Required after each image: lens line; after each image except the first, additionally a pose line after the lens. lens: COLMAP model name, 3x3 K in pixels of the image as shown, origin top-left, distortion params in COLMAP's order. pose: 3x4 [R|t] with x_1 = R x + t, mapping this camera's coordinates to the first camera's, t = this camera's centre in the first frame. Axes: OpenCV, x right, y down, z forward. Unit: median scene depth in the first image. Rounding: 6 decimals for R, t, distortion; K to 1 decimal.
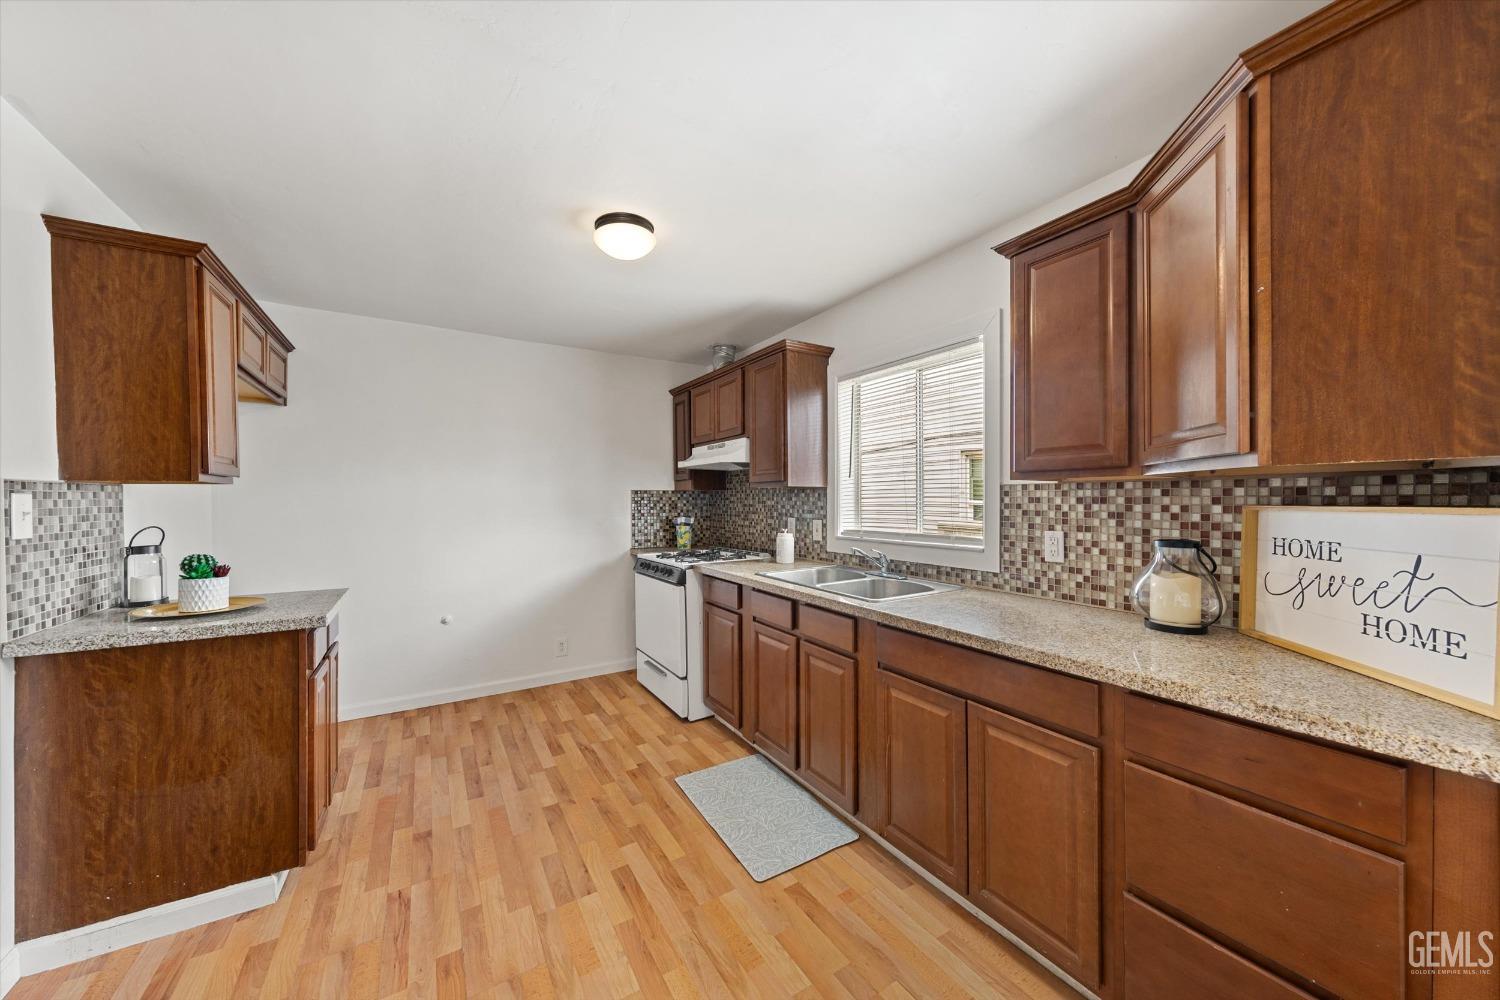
lens RADIAL K [[526.3, 0, 754.2], [0, 526.3, 507.0], [0, 0, 1]] dist [-0.000375, -0.000343]
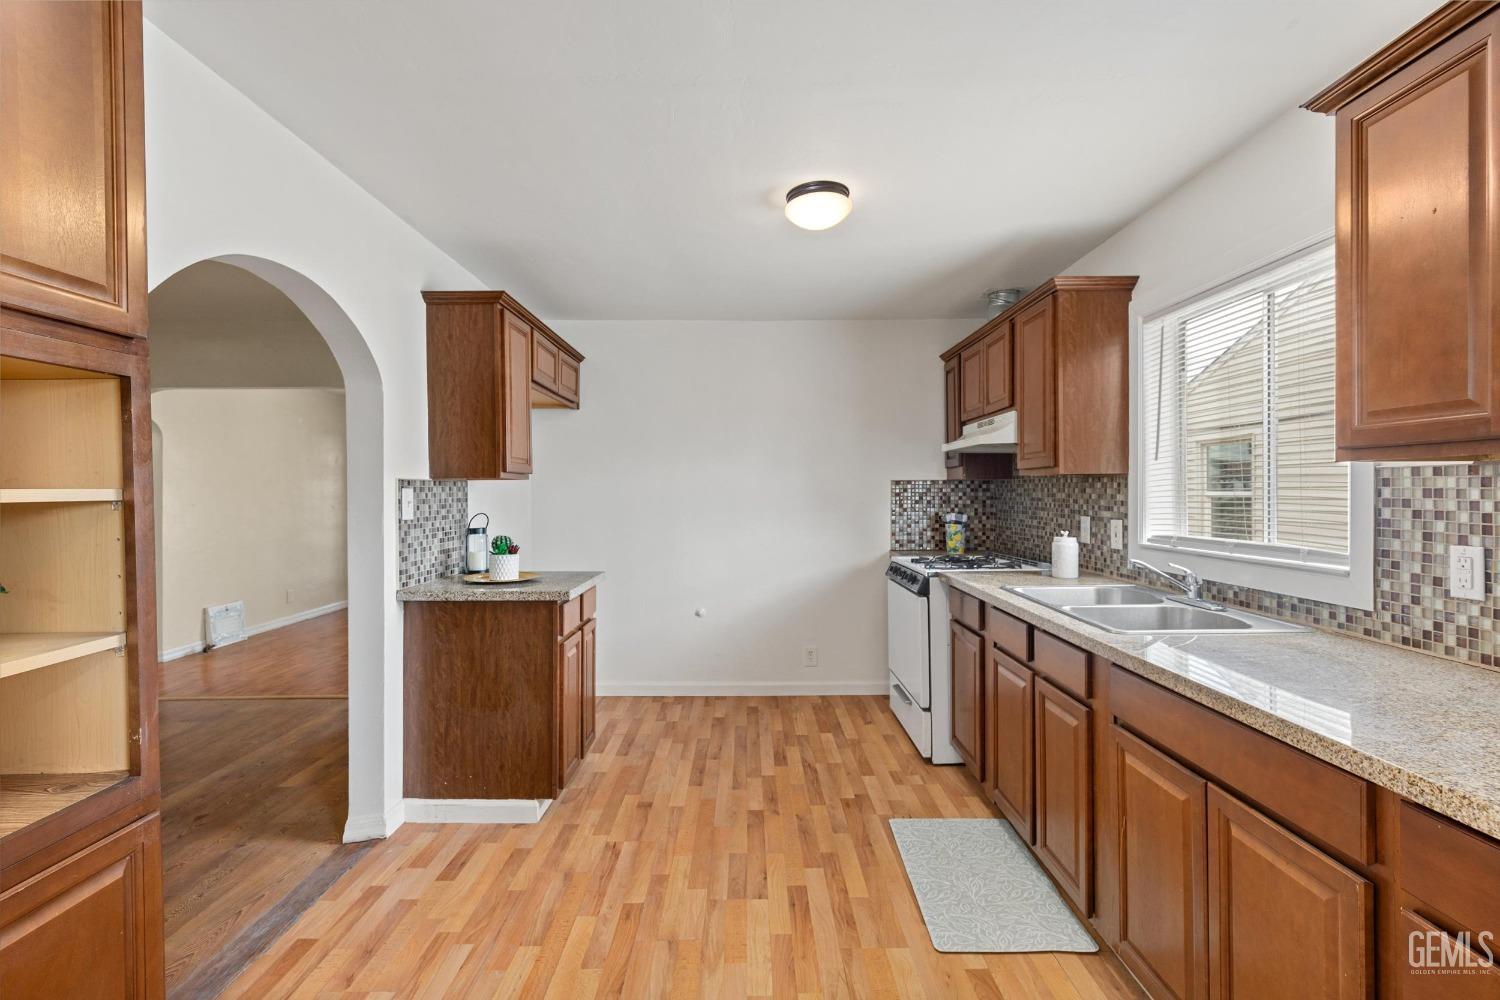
lens RADIAL K [[675.1, 0, 750.0], [0, 675.1, 500.0], [0, 0, 1]] dist [0.000808, -0.001250]
pose [[0.849482, 0.005959, -0.527584, 0.278965], [-0.005947, 0.999981, 0.001720, -0.001857], [0.527584, 0.001677, 0.849501, -0.059774]]
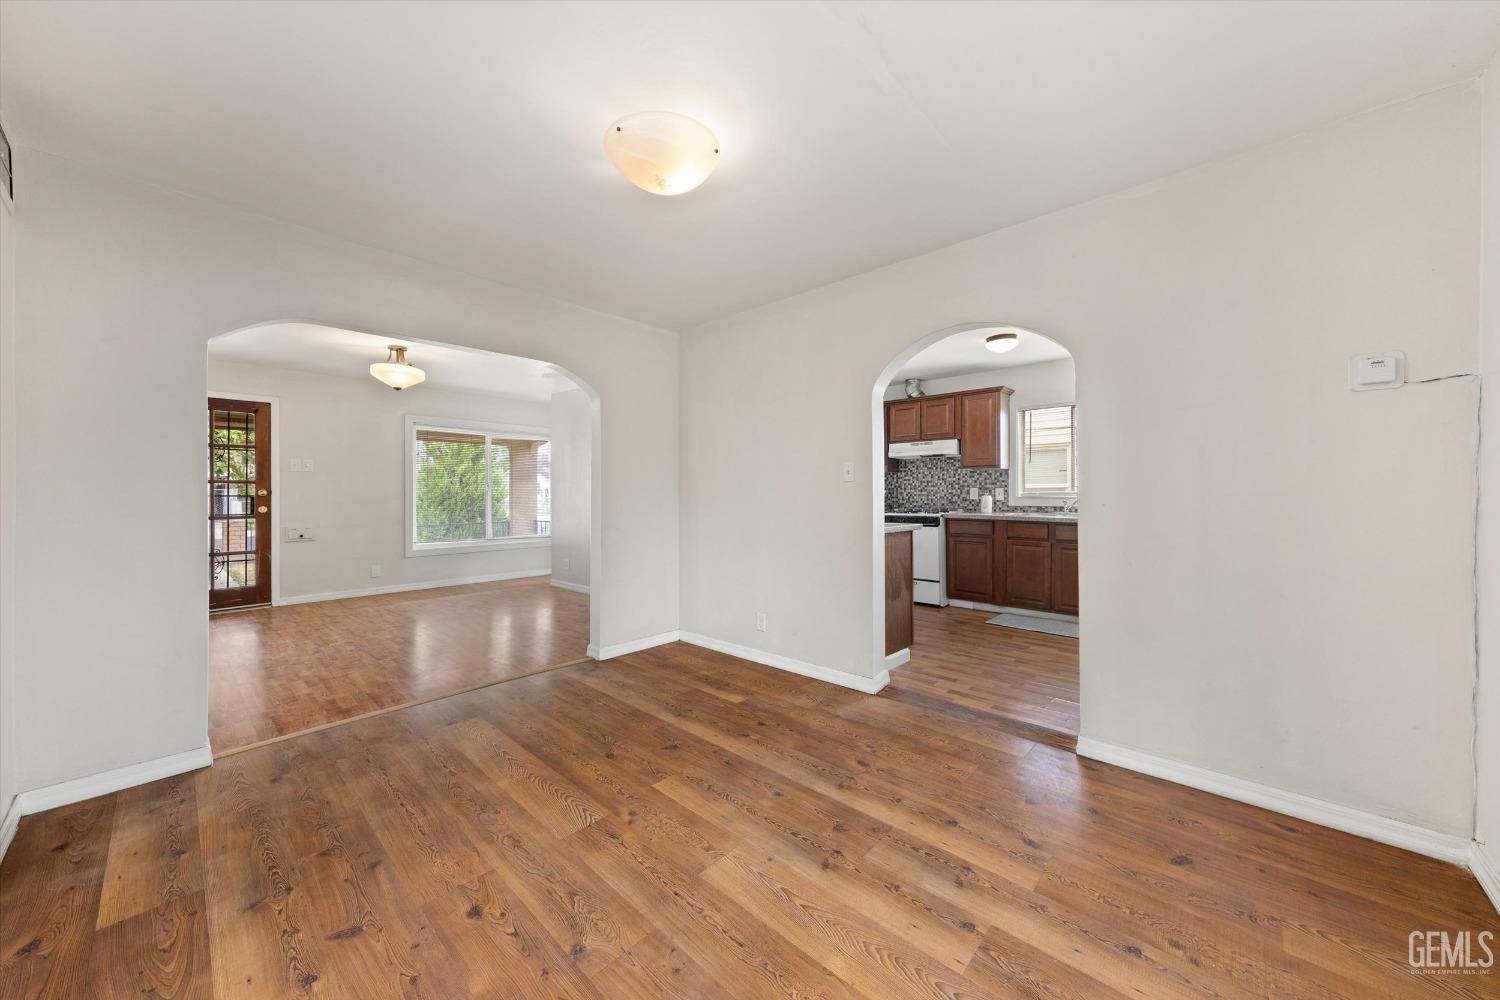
lens RADIAL K [[533.8, 0, 754.2], [0, 533.8, 501.9], [0, 0, 1]] dist [0.000258, -0.000308]
pose [[0.962781, 0.002354, 0.270274, -1.748599], [-0.002039, 0.999997, -0.001447, 0.113655], [-0.270276, 0.000842, 0.962782, -0.726406]]
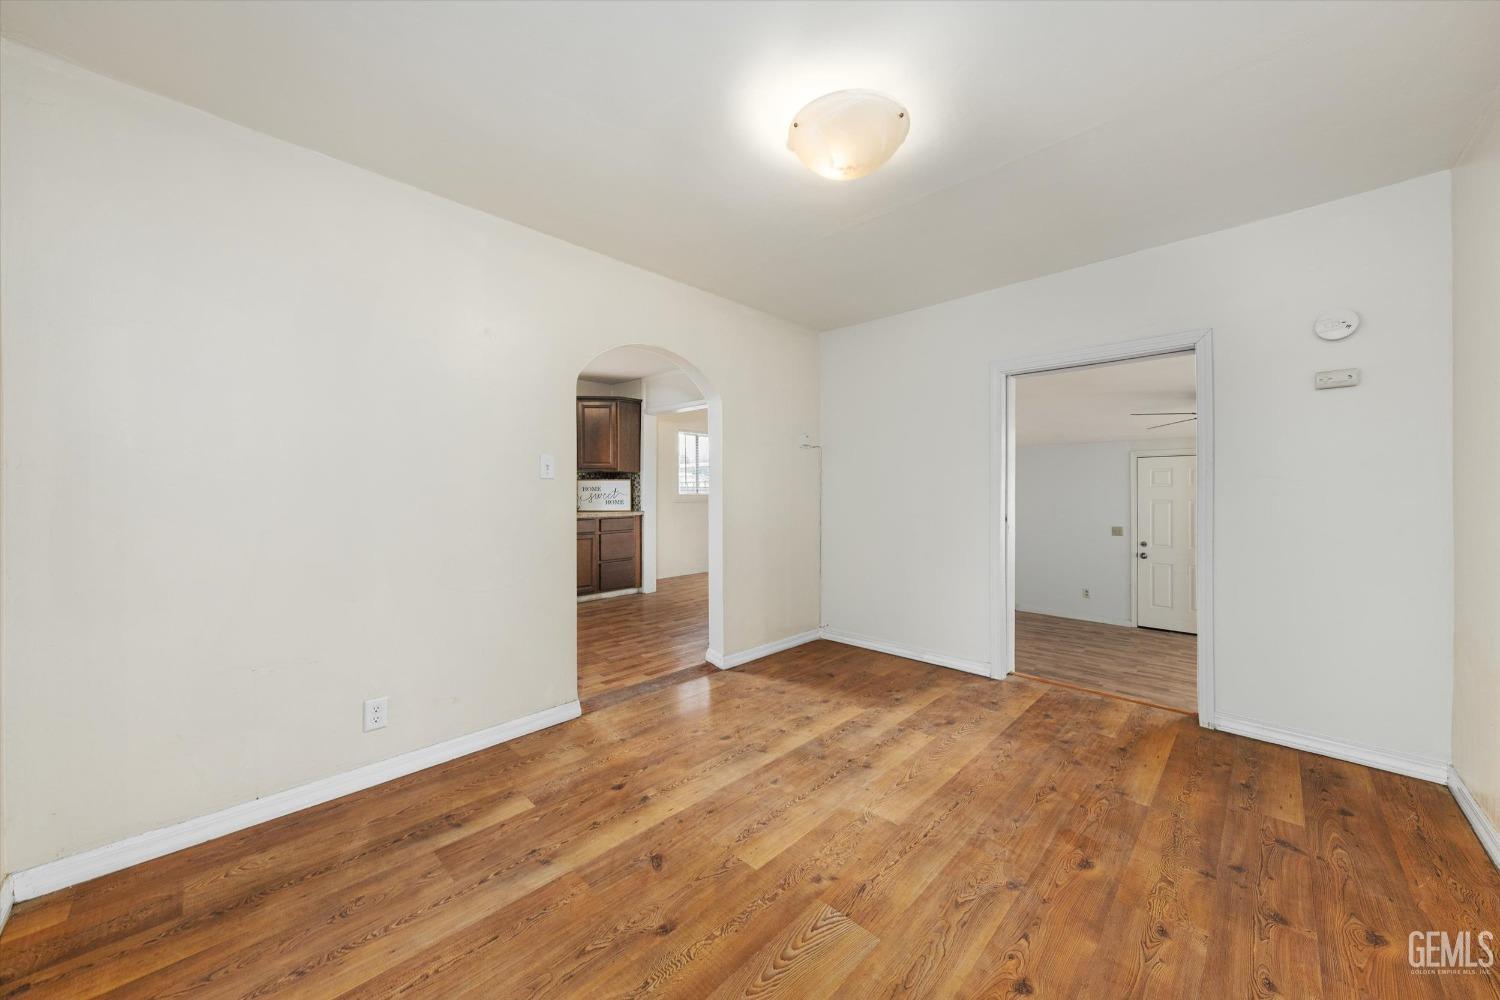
lens RADIAL K [[533.8, 0, 754.2], [0, 533.8, 501.9], [0, 0, 1]] dist [0.000258, -0.000308]
pose [[-0.242599, -0.009846, 0.970077, -2.423928], [0.023405, 0.999598, 0.015999, 0.098028], [-0.969844, 0.026586, -0.242271, 0.496807]]
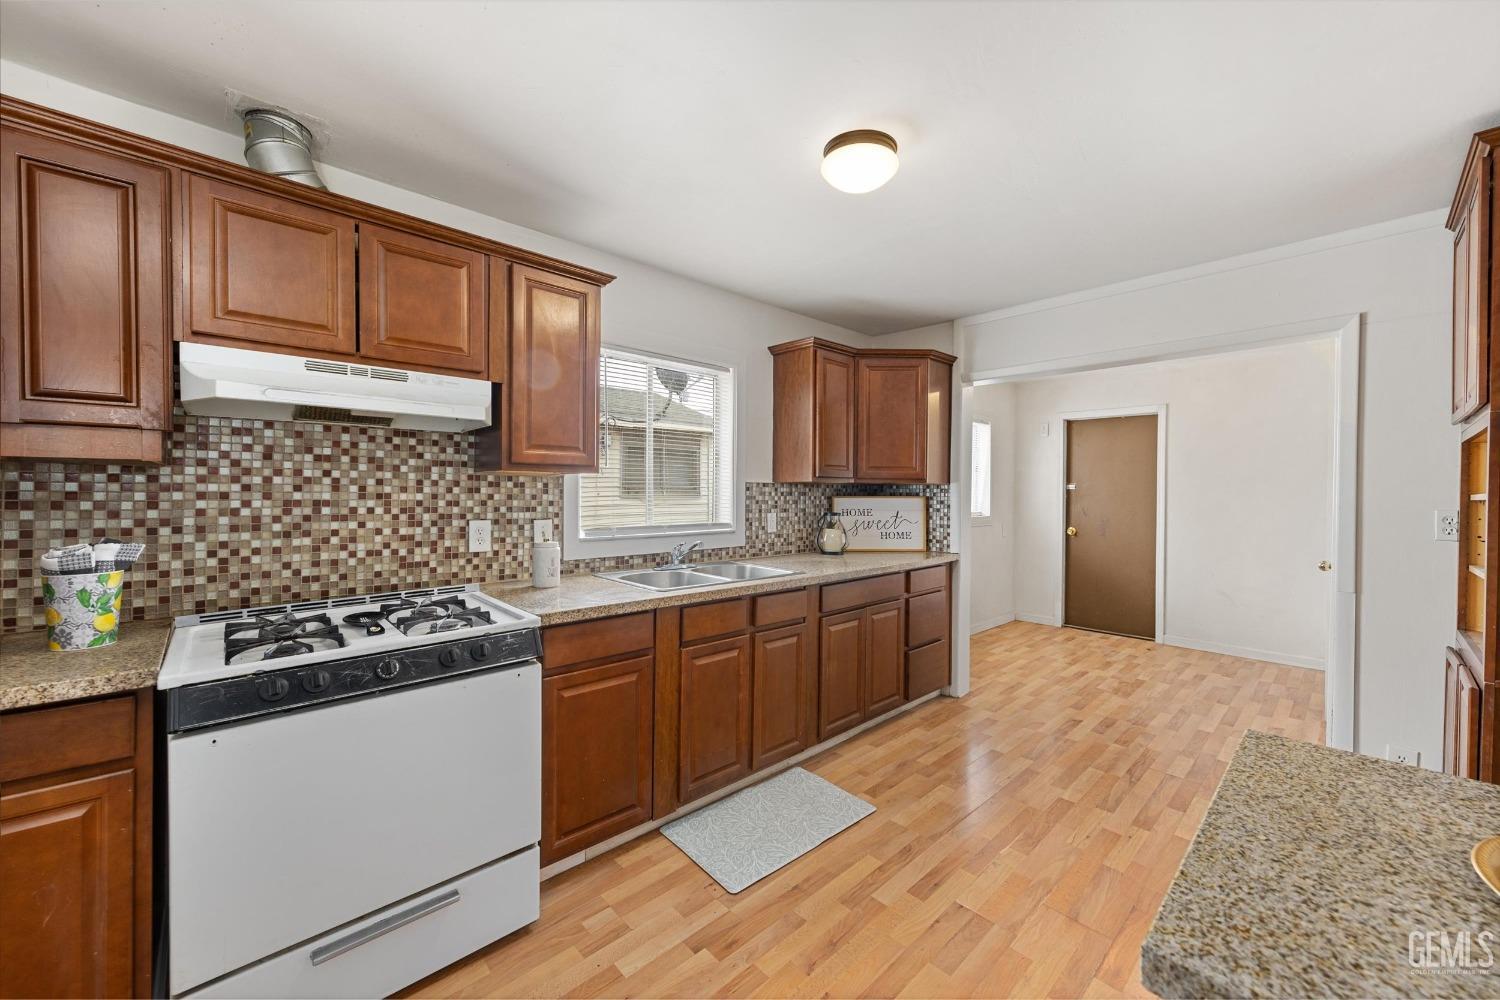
lens RADIAL K [[568.9, 0, 756.3], [0, 568.9, 496.3], [0, 0, 1]] dist [0.005424, 0.000084]
pose [[-0.196794, -0.004366, 0.980435, -1.078839], [0.009221, 0.999938, 0.006304, -0.015466], [-0.980401, 0.010282, -0.196742, 1.344873]]
